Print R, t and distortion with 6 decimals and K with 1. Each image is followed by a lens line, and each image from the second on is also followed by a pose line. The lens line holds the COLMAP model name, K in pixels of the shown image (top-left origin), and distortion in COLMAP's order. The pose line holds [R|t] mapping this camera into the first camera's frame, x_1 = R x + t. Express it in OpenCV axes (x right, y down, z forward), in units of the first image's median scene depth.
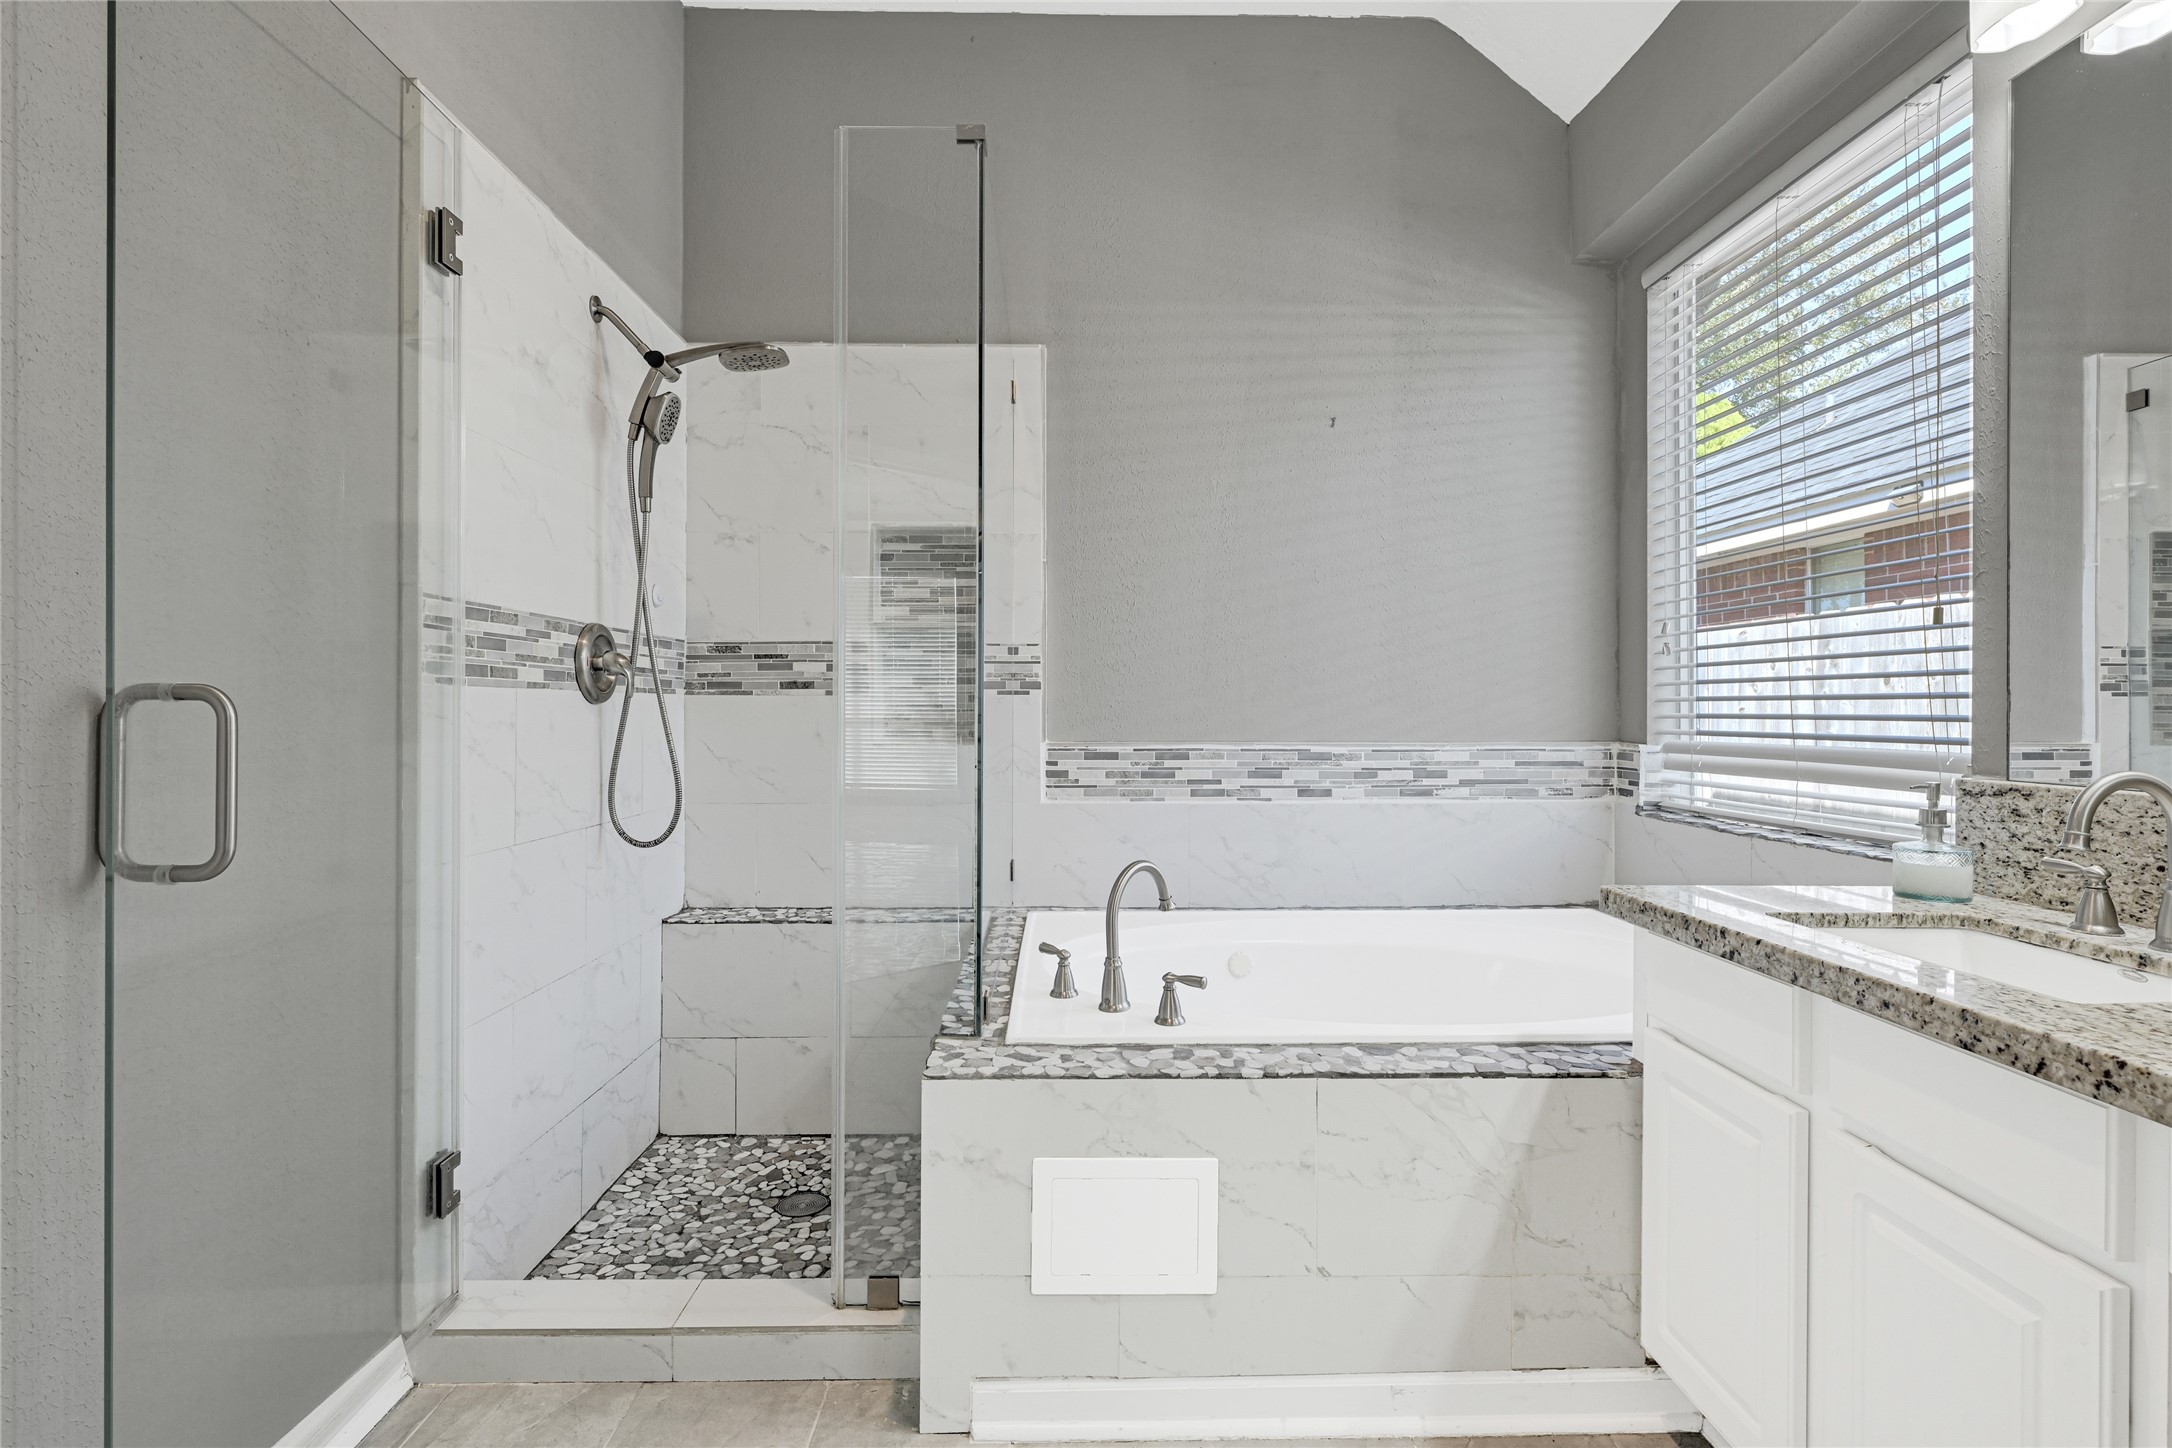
lens RADIAL K [[1041.9, 0, 1080.3], [0, 1041.9, 703.3], [0, 0, 1]] dist [-0.001628, 0.000719]
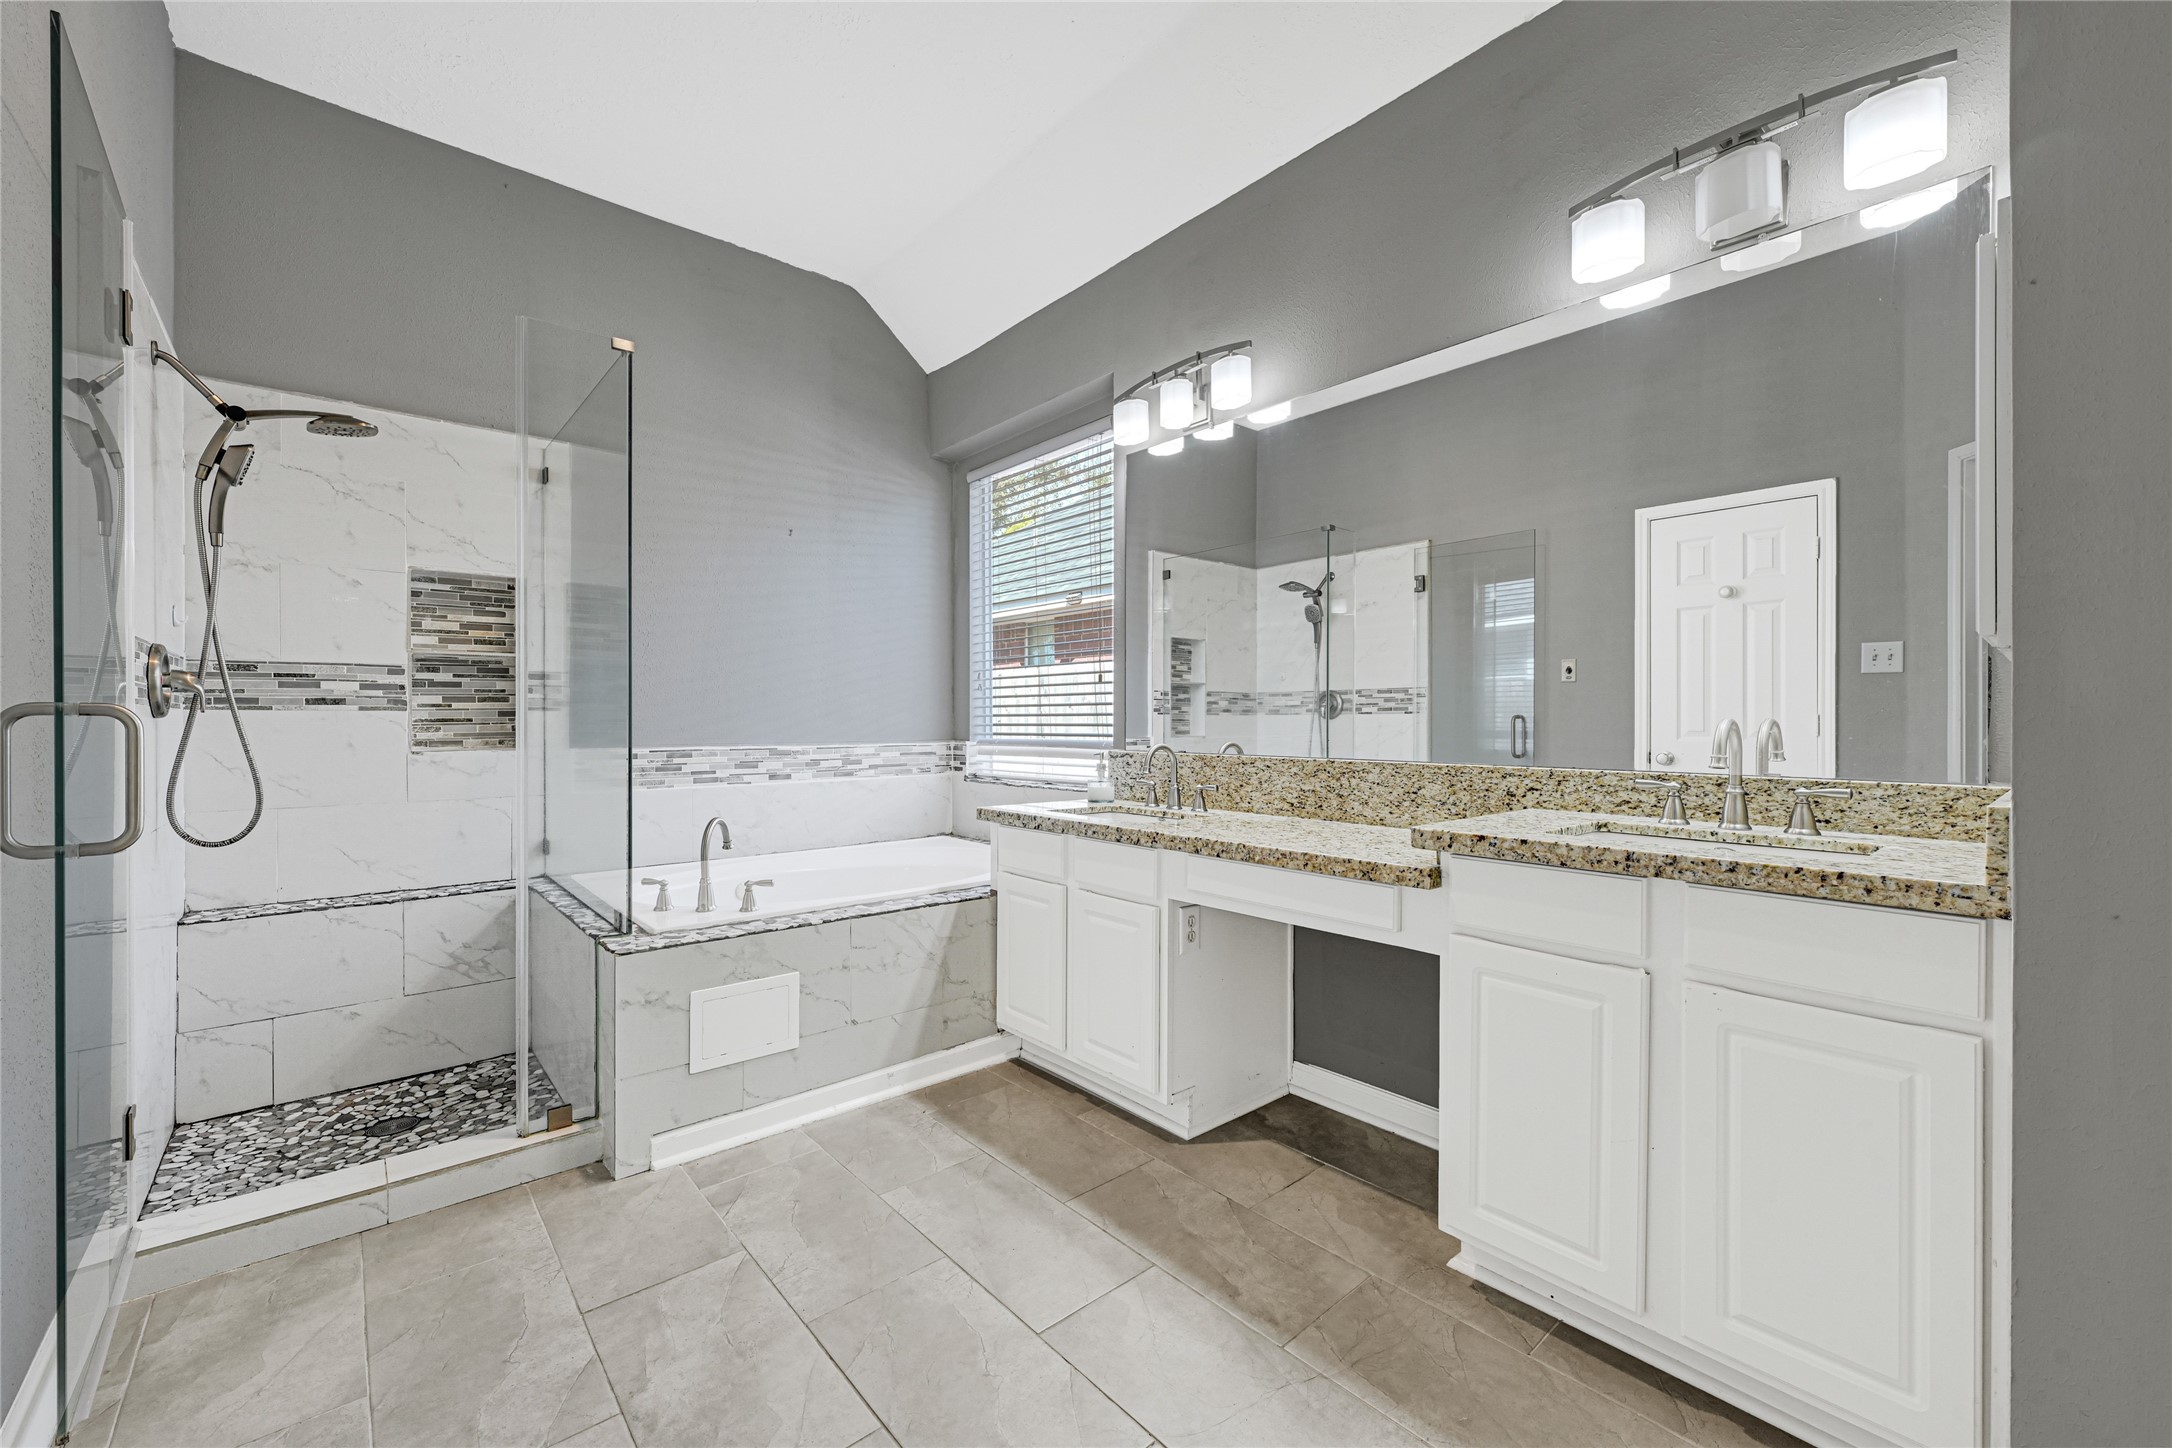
lens RADIAL K [[886.4, 0, 1076.0], [0, 886.4, 719.4], [0, 0, 1]] dist [-0.003543, -0.000154]
pose [[0.773433, -0.000992, 0.633877, -0.273635], [-0.000435, 0.999998, 0.002097, -0.000572], [-0.633878, -0.001898, 0.773431, -0.282437]]
